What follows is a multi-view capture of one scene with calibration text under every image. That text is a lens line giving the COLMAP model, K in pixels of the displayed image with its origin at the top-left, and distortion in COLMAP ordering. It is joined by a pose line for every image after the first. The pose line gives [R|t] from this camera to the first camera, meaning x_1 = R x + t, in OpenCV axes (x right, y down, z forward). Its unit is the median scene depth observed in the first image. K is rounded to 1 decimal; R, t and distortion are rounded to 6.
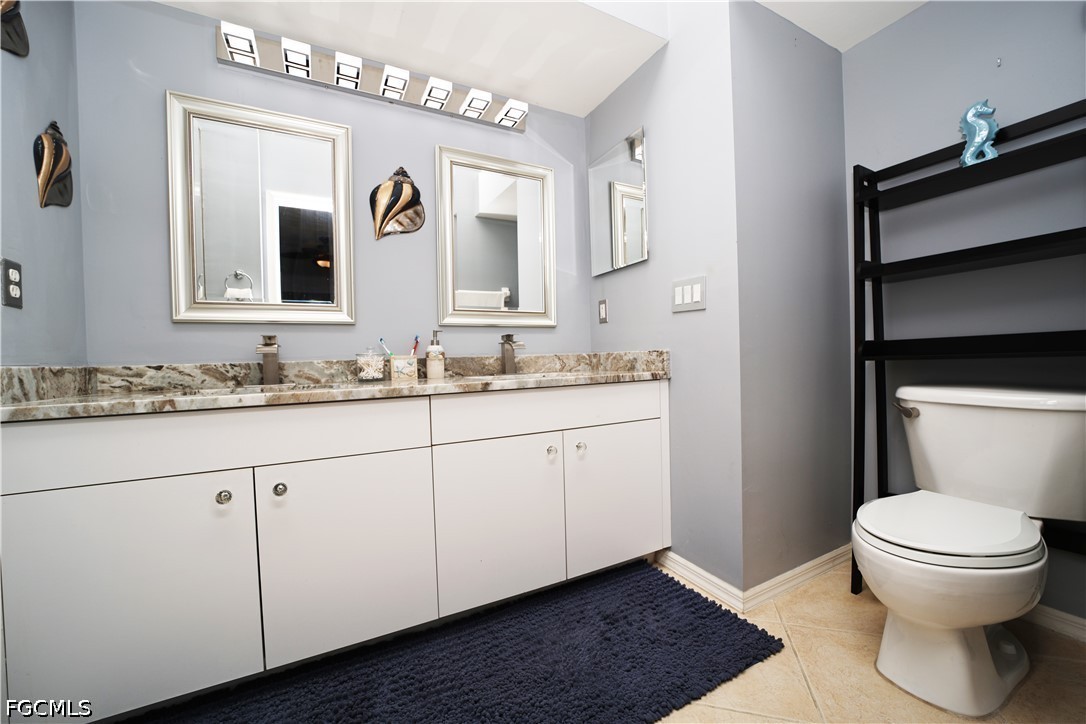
lens RADIAL K [[433.6, 0, 544.8], [0, 433.6, 366.2], [0, 0, 1]] dist [-0.034334, 0.008194]
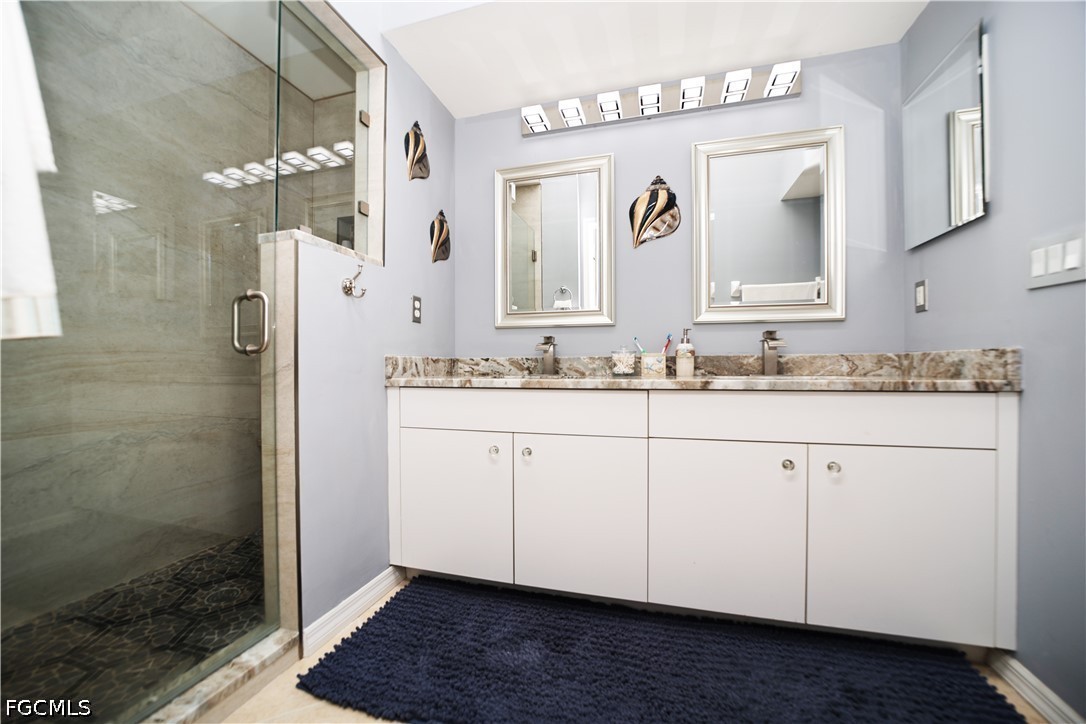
lens RADIAL K [[433.6, 0, 536.1], [0, 433.6, 365.8], [0, 0, 1]] dist [-0.034334, 0.008194]
pose [[0.710455, 0.027079, -0.703222, 0.244336], [-0.029125, 0.999535, 0.009065, 0.005506], [0.703140, 0.014042, 0.710913, 0.043866]]
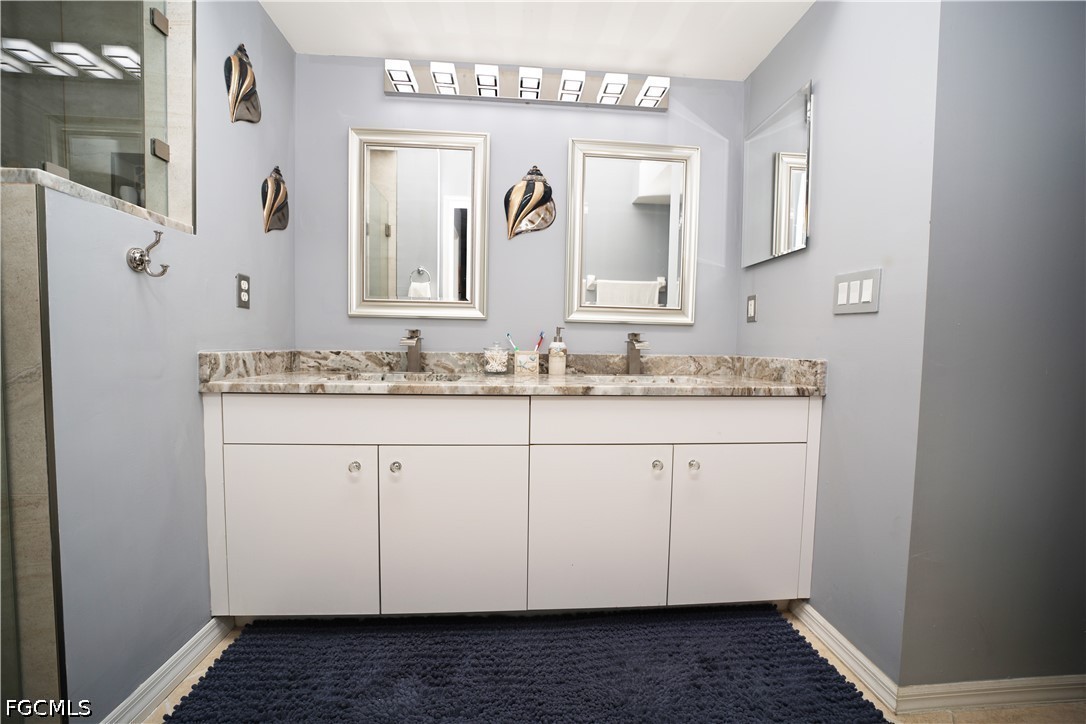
lens RADIAL K [[433.6, 0, 541.3], [0, 433.6, 365.6], [0, 0, 1]] dist [-0.034334, 0.008194]
pose [[0.913589, 0.064579, -0.401478, 0.140646], [-0.050163, 0.997666, 0.046328, -0.044143], [0.403533, -0.022186, 0.914696, 0.066864]]
